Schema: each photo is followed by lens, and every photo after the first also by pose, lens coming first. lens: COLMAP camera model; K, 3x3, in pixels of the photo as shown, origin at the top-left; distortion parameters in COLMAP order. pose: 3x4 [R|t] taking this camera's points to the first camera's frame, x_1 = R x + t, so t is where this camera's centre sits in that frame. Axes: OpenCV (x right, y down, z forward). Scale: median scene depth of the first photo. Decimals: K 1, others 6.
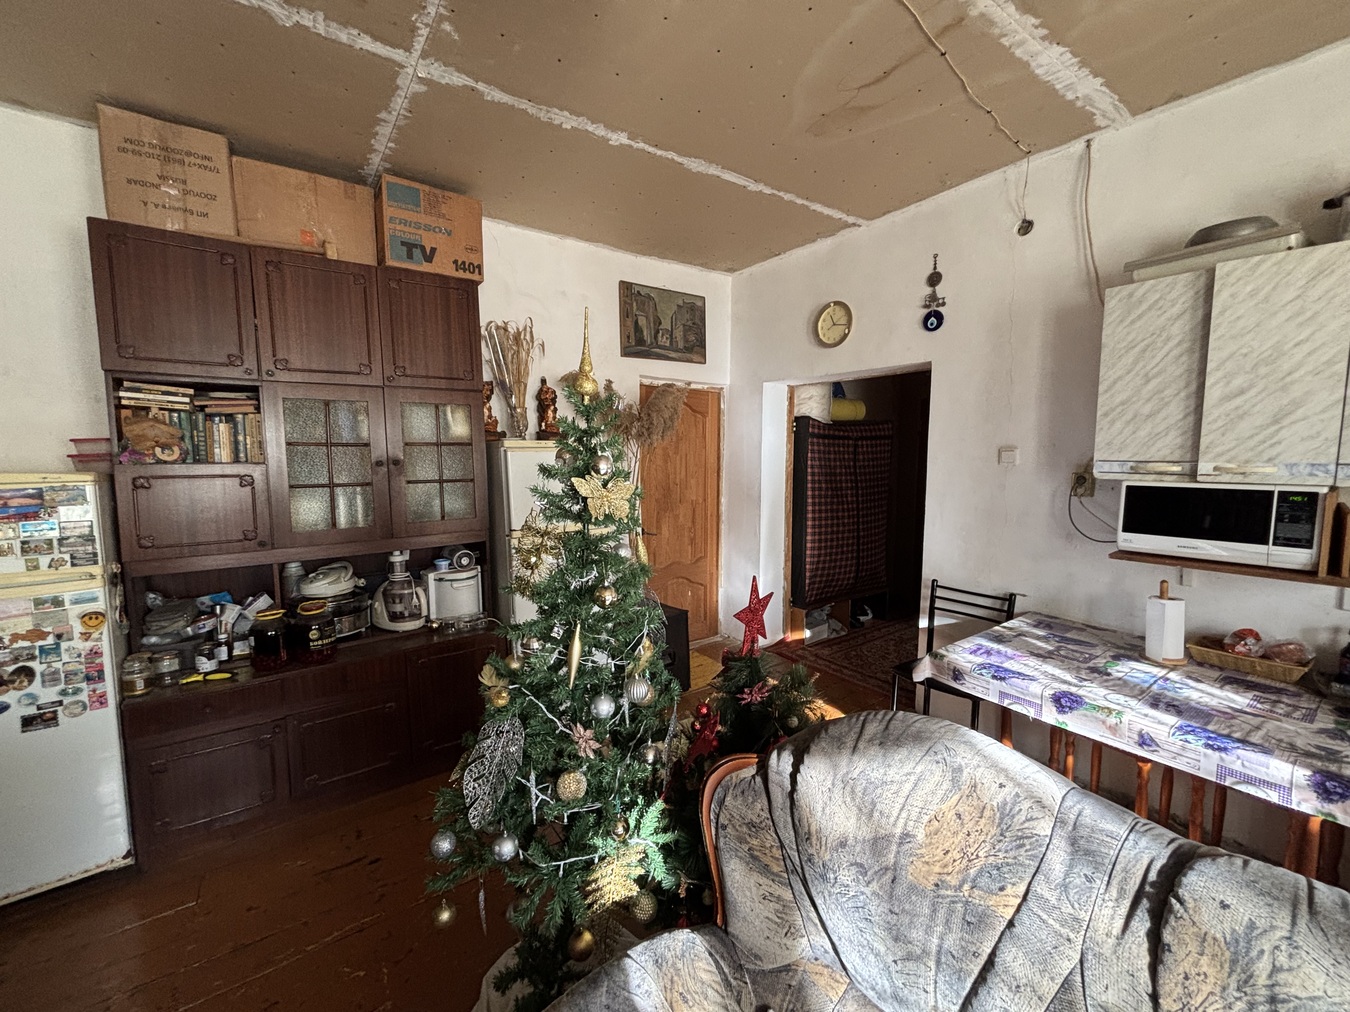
lens RADIAL K [[538.7, 0, 666.5], [0, 538.7, 504.4], [0, 0, 1]] dist [-0.000410, -0.000386]
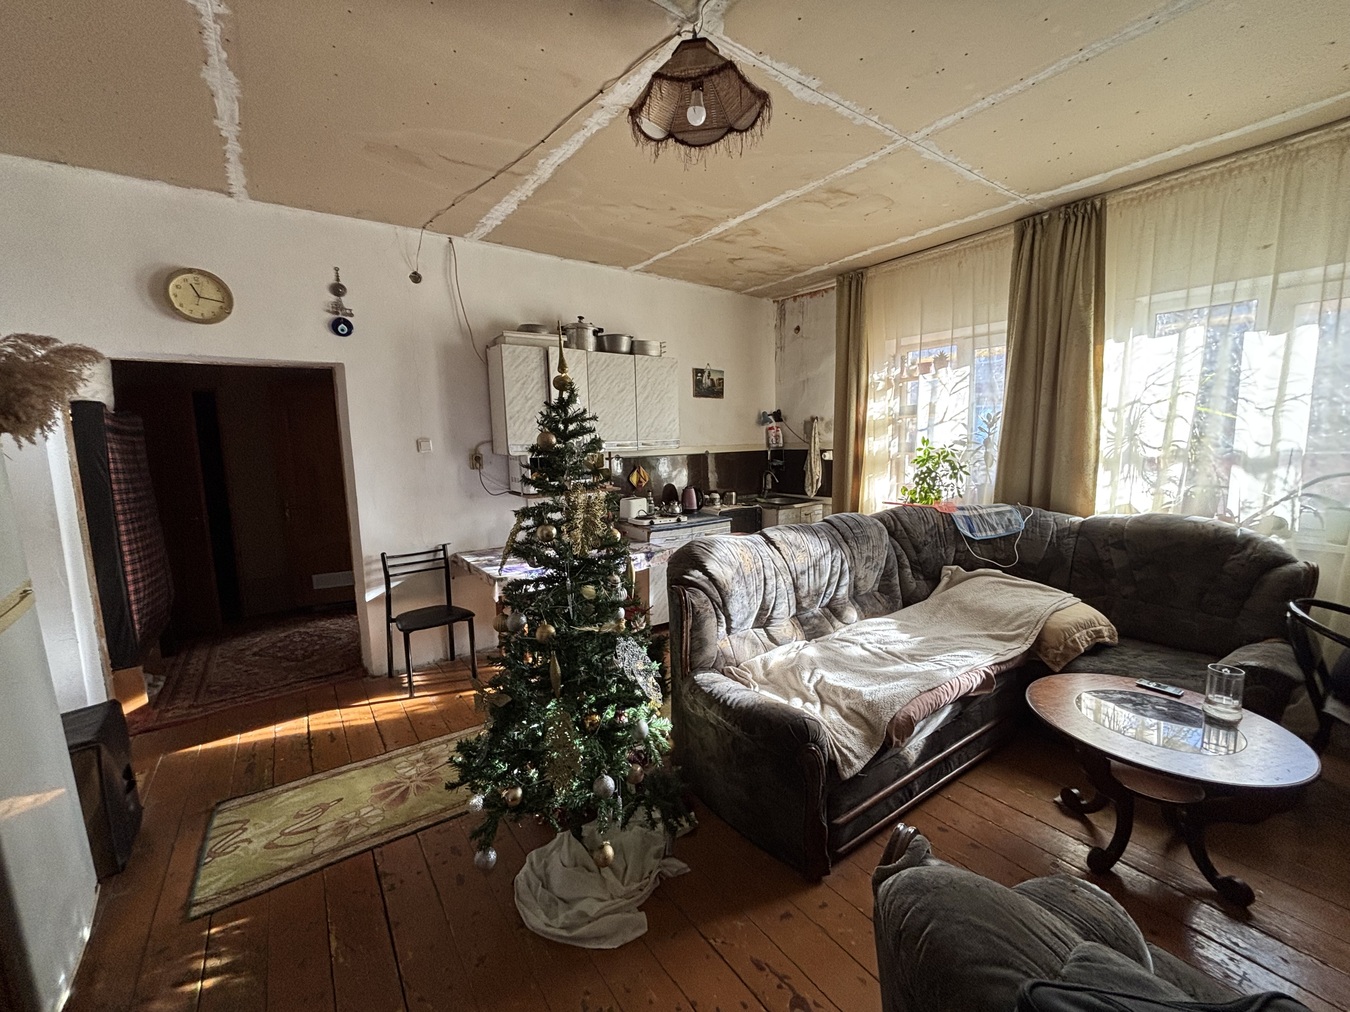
lens RADIAL K [[538.7, 0, 671.2], [0, 538.7, 506.9], [0, 0, 1]] dist [-0.000410, -0.000386]
pose [[0.003087, -0.129055, 0.991633, -0.713860], [0.127986, 0.983533, 0.127602, -0.031167], [-0.991771, 0.126522, 0.019554, 0.376215]]
